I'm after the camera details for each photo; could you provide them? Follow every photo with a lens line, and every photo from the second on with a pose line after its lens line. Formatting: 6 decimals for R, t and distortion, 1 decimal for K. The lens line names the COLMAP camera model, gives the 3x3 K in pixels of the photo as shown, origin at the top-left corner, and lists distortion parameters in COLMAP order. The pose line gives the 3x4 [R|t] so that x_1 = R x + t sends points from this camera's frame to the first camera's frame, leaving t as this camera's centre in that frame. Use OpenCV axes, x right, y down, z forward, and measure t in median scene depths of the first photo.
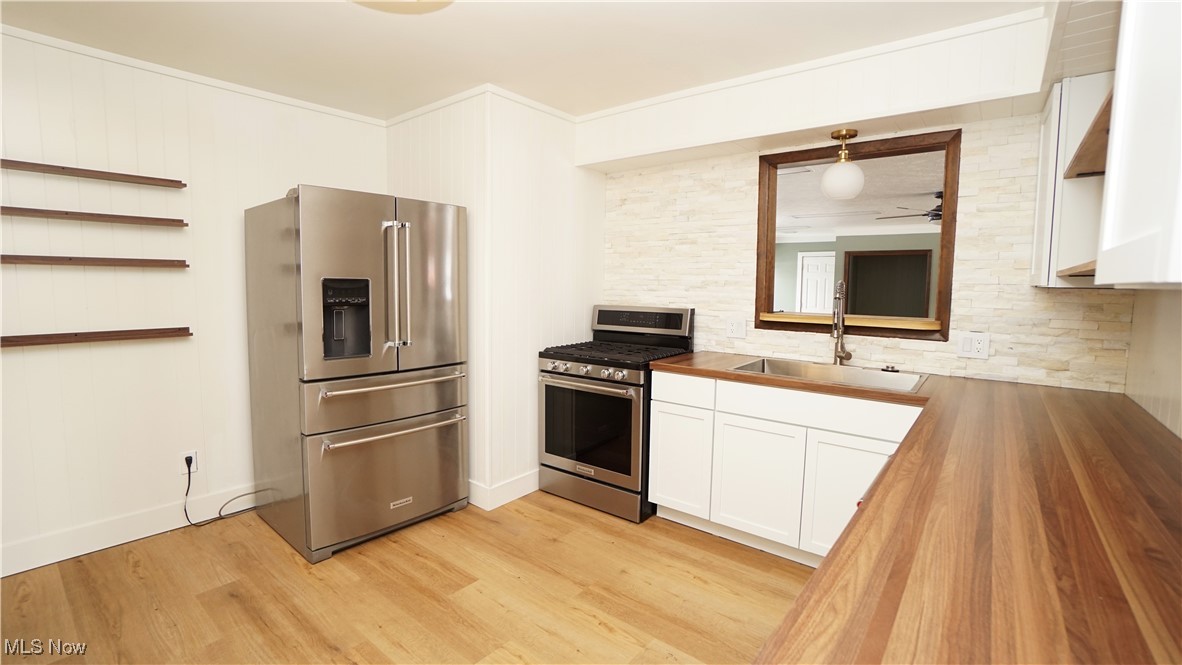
lens RADIAL K [[520.8, 0, 586.8], [0, 520.8, 331.2], [0, 0, 1]] dist [-0.054918, 0.014659]
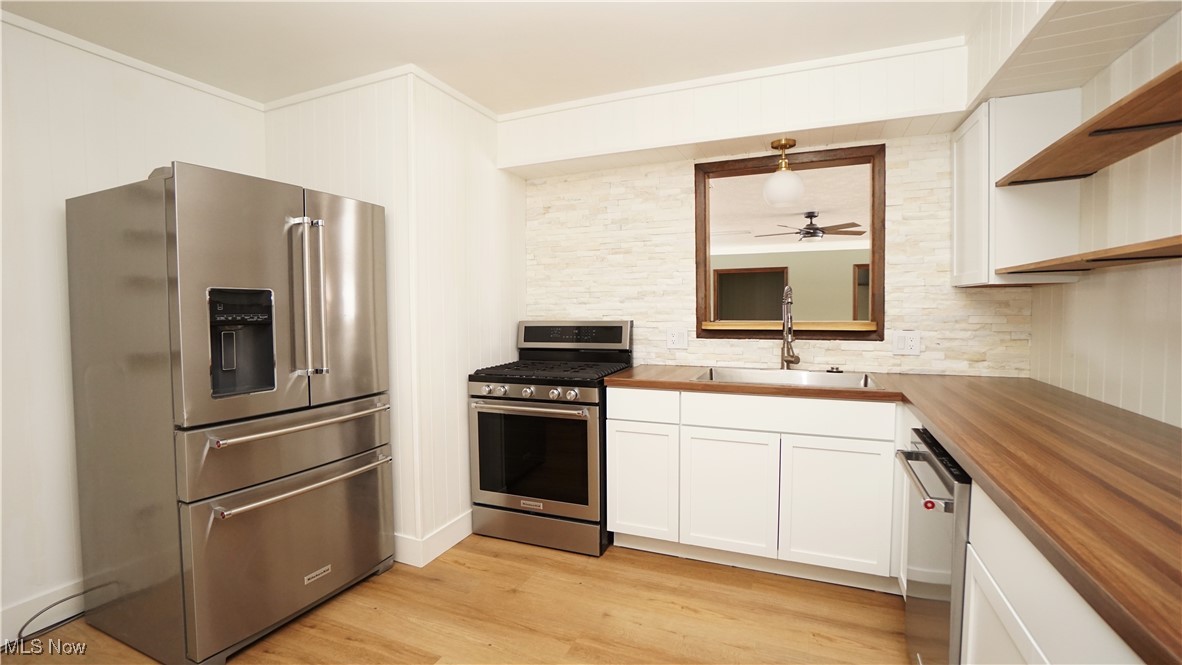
lens RADIAL K [[520.8, 0, 591.0], [0, 520.8, 332.7], [0, 0, 1]] dist [-0.054918, 0.014659]
pose [[0.961468, -0.035652, 0.272597, -0.161311], [0.047196, 0.998240, -0.035908, 0.012279], [-0.270837, 0.047390, 0.961458, 0.125765]]
